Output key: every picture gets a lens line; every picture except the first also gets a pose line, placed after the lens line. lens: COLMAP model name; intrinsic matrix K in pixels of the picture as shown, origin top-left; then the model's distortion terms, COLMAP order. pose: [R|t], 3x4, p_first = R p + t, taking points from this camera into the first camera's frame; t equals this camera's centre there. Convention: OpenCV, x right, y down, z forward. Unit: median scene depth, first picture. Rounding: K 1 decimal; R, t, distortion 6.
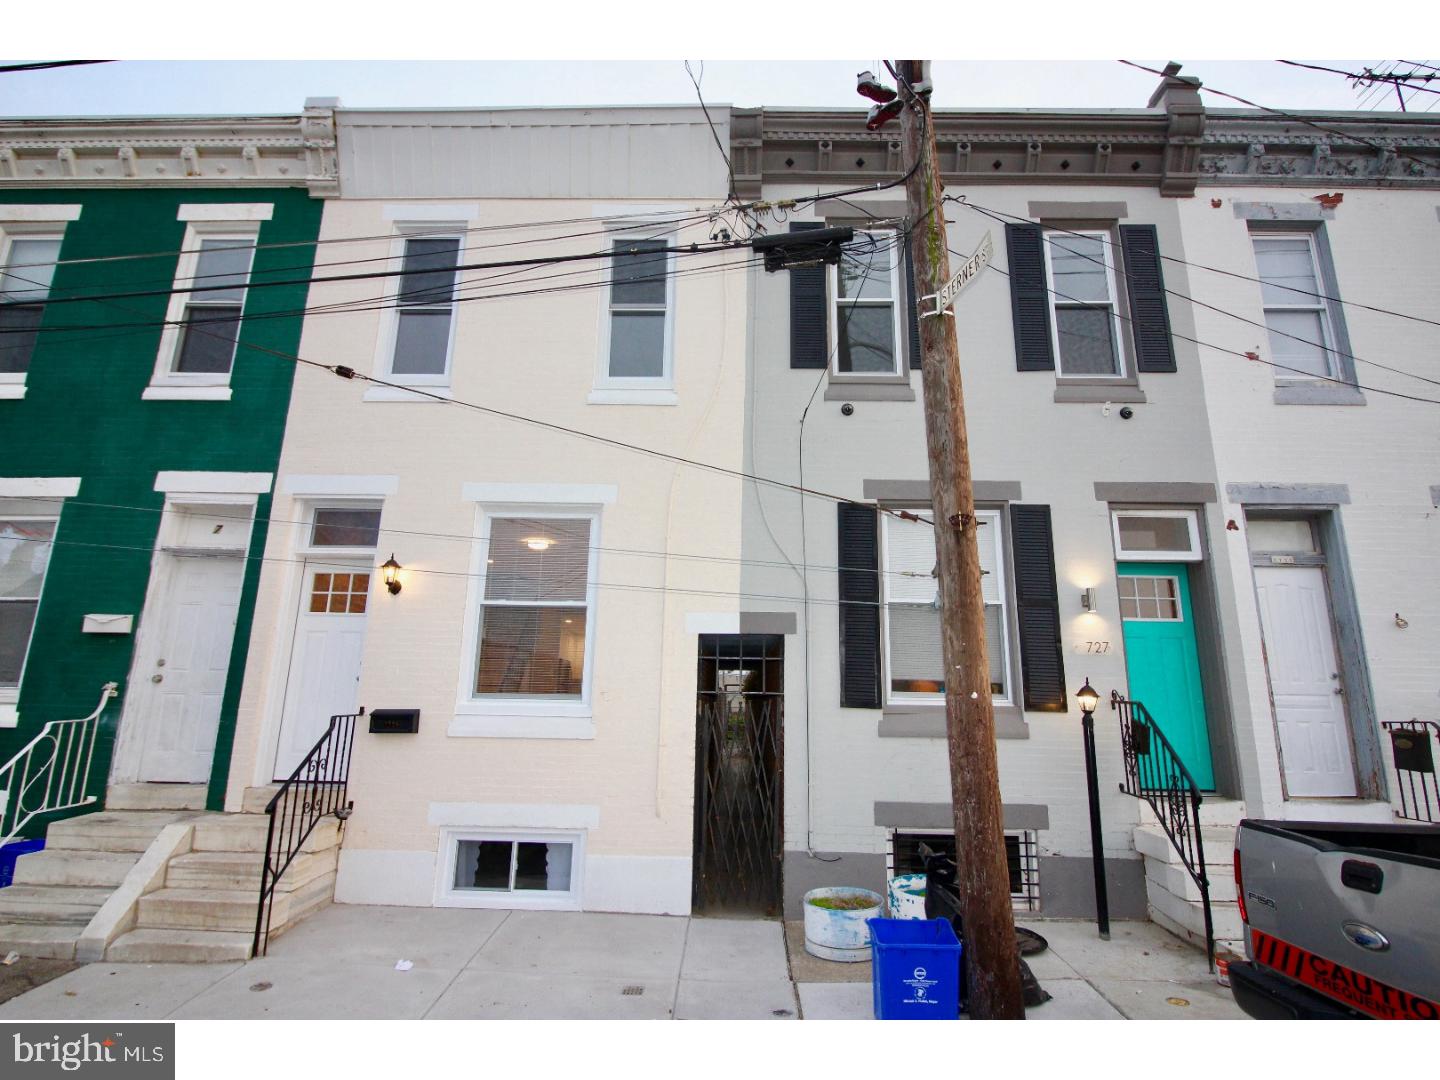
lens RADIAL K [[759.5, 0, 723.7], [0, 759.5, 510.2], [0, 0, 1]] dist [0.002404, -0.012048]
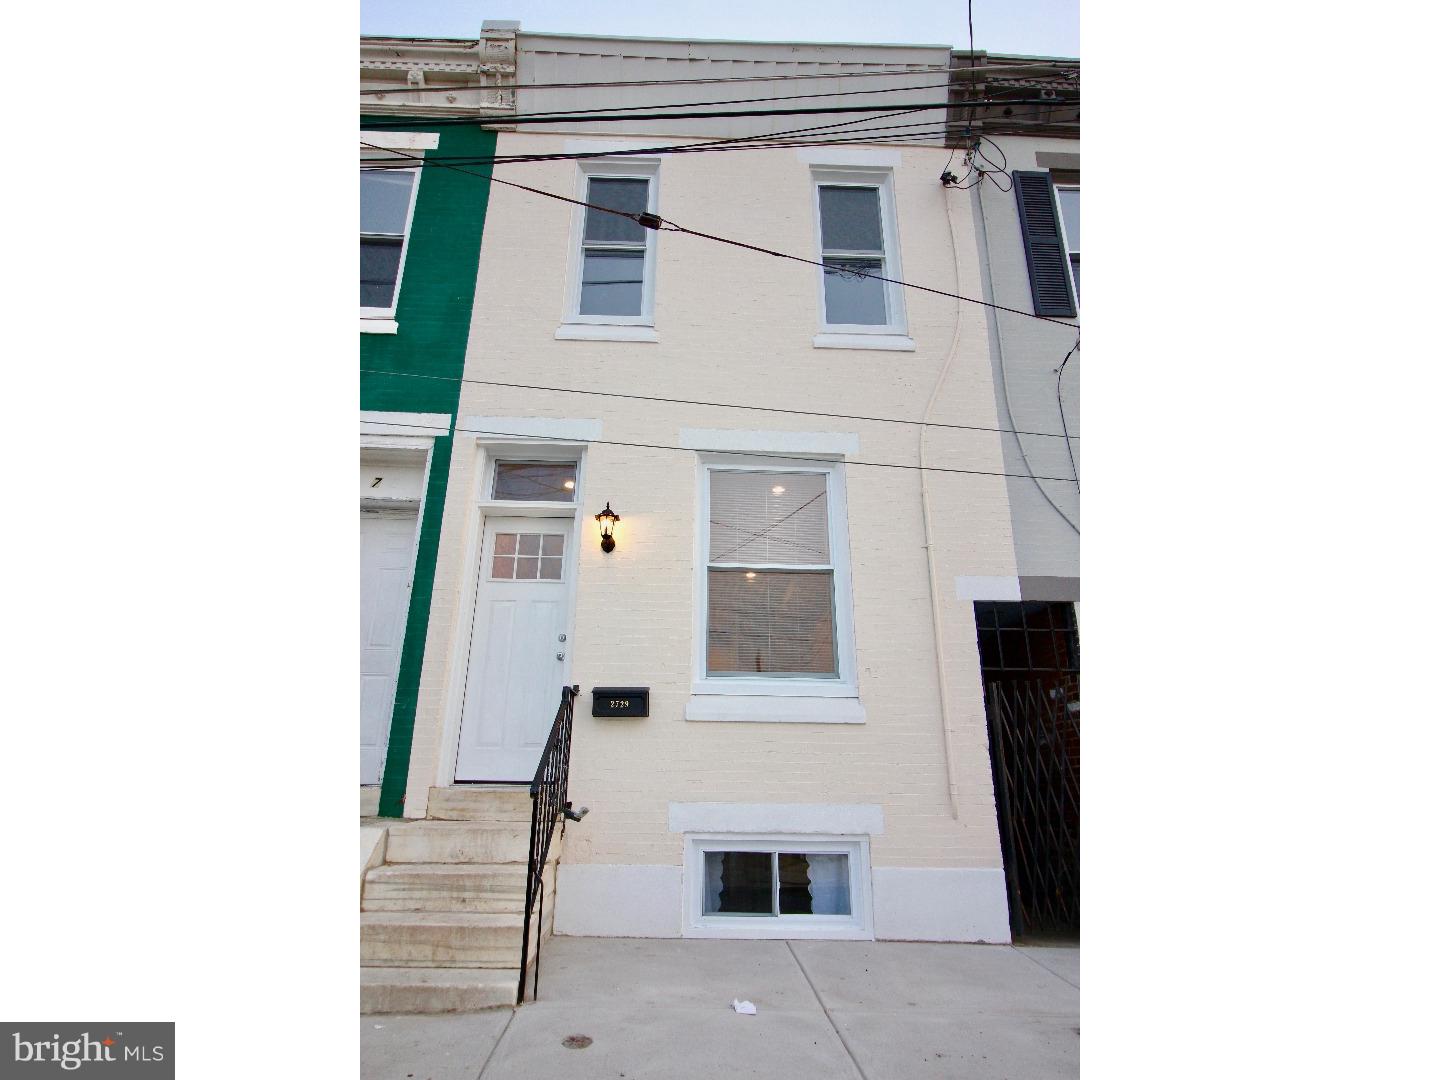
lens RADIAL K [[708.7, 0, 716.4], [0, 708.7, 537.6], [0, 0, 1]] dist [-0.003034, -0.000652]
pose [[0.998708, 0.012547, 0.049252, -0.372834], [-0.008763, 0.997046, -0.076299, 0.161347], [-0.050063, 0.075769, 0.995868, 0.232946]]
